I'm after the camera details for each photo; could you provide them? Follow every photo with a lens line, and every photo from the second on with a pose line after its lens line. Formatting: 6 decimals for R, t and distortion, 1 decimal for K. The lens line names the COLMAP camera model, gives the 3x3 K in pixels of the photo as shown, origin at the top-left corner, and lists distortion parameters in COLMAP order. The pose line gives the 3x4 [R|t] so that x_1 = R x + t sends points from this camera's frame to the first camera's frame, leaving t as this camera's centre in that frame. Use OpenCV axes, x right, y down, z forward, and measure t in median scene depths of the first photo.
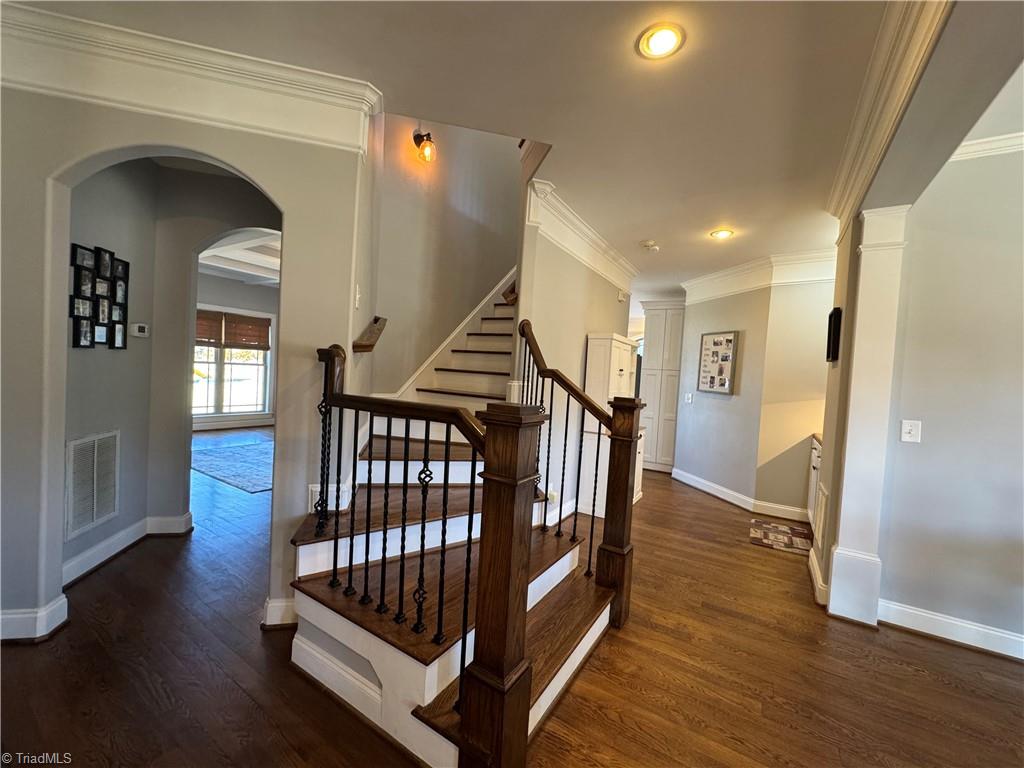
lens RADIAL K [[408.8, 0, 512.0], [0, 408.8, 384.0], [0, 0, 1]] dist [-0.000189, -0.000035]
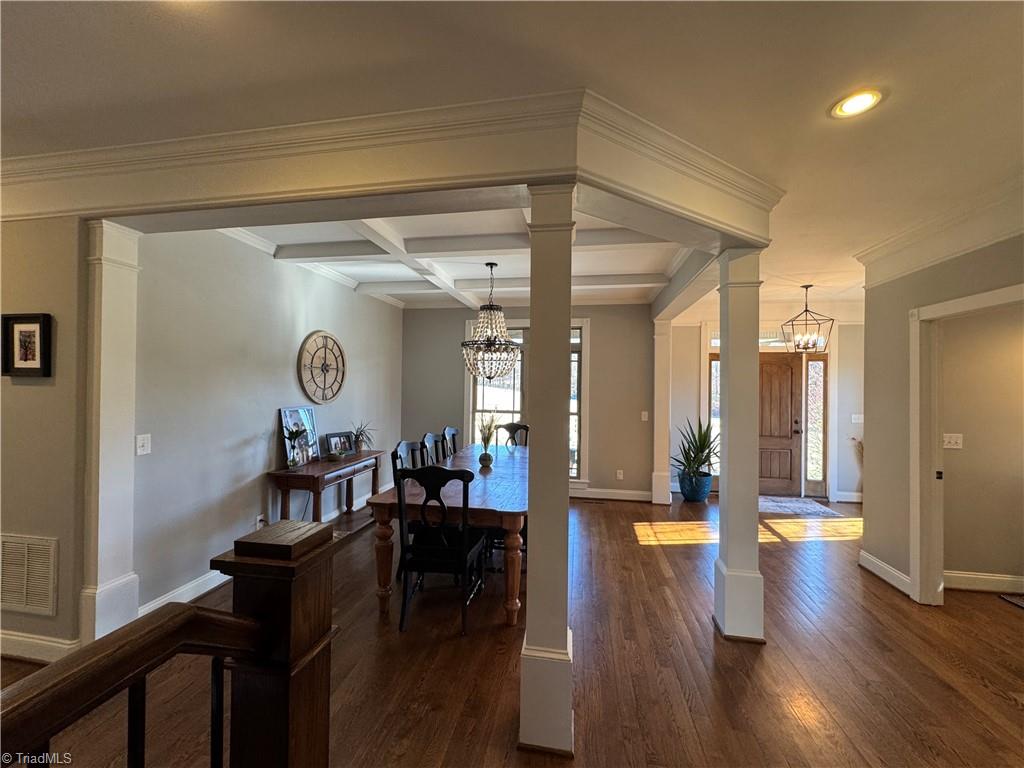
lens RADIAL K [[408.8, 0, 512.0], [0, 408.8, 384.0], [0, 0, 1]] dist [-0.000189, -0.000035]
pose [[-0.373866, -0.057323, 0.925710, -0.372673], [-0.007529, 0.998243, 0.058774, -0.114488], [-0.927452, 0.015003, -0.373641, 0.500492]]
